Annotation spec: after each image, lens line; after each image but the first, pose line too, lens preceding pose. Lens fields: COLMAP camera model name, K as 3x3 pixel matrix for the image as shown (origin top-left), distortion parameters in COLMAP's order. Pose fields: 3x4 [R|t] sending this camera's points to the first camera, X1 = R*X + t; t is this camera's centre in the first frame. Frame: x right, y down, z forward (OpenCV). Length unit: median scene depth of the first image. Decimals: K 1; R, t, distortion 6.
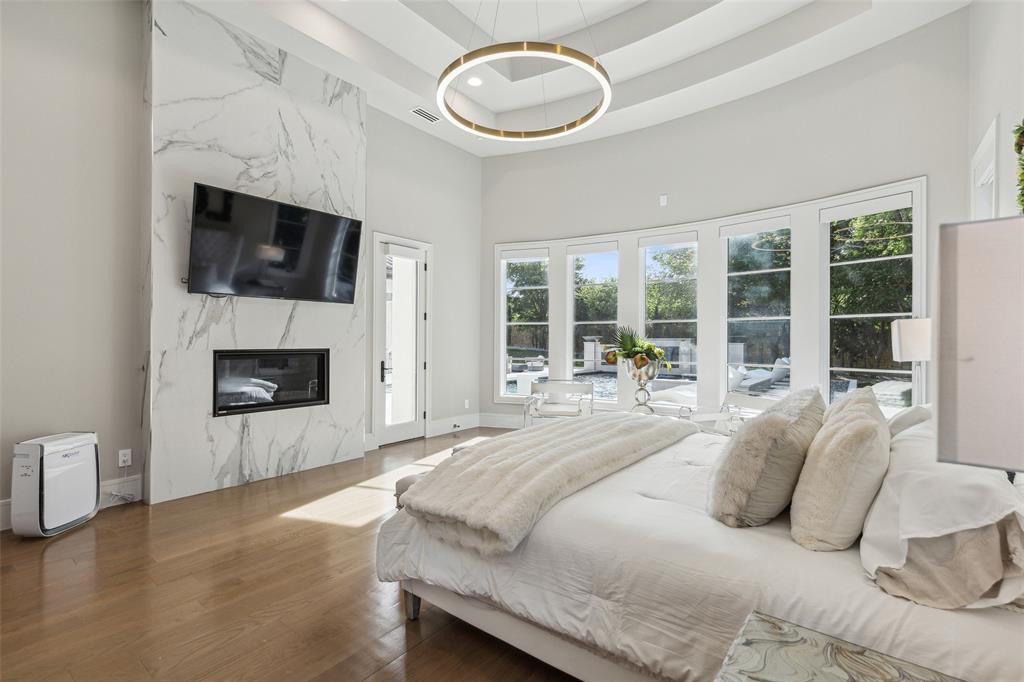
lens RADIAL K [[475.5, 0, 512.1], [0, 475.5, 339.8], [0, 0, 1]] dist [0.003582, -0.000031]
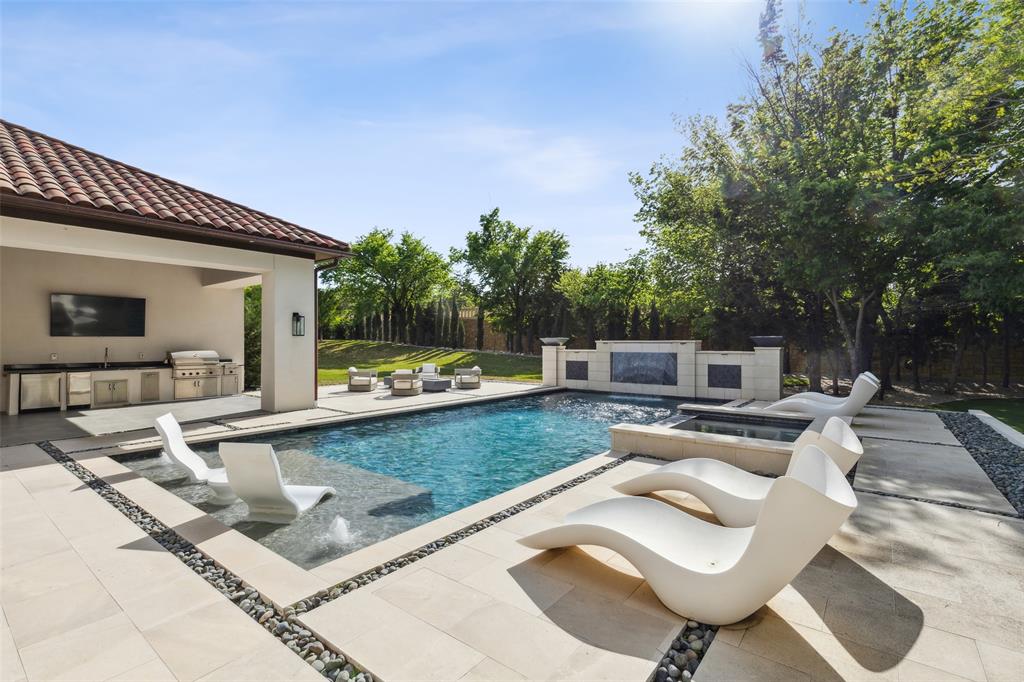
lens RADIAL K [[475.5, 0, 513.7], [0, 475.5, 341.3], [0, 0, 1]] dist [0.003582, -0.000031]
pose [[0.999863, -0.003950, -0.016060, 0.121140], [0.003880, 0.999983, -0.004434, 0.000545], [0.016077, 0.004371, 0.999861, 0.300813]]
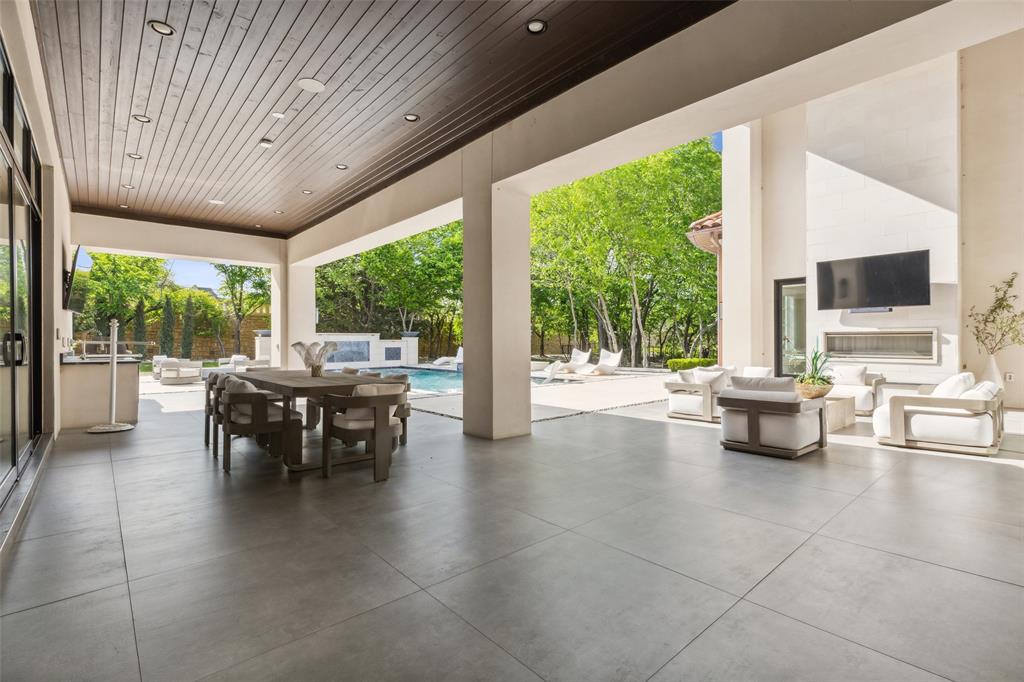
lens RADIAL K [[475.5, 0, 511.0], [0, 475.5, 339.7], [0, 0, 1]] dist [0.003582, -0.000031]
pose [[0.194534, -0.002244, 0.980893, -0.567775], [0.004379, 0.999989, 0.001420, 0.009892], [-0.980886, 0.004019, 0.194542, 0.420110]]
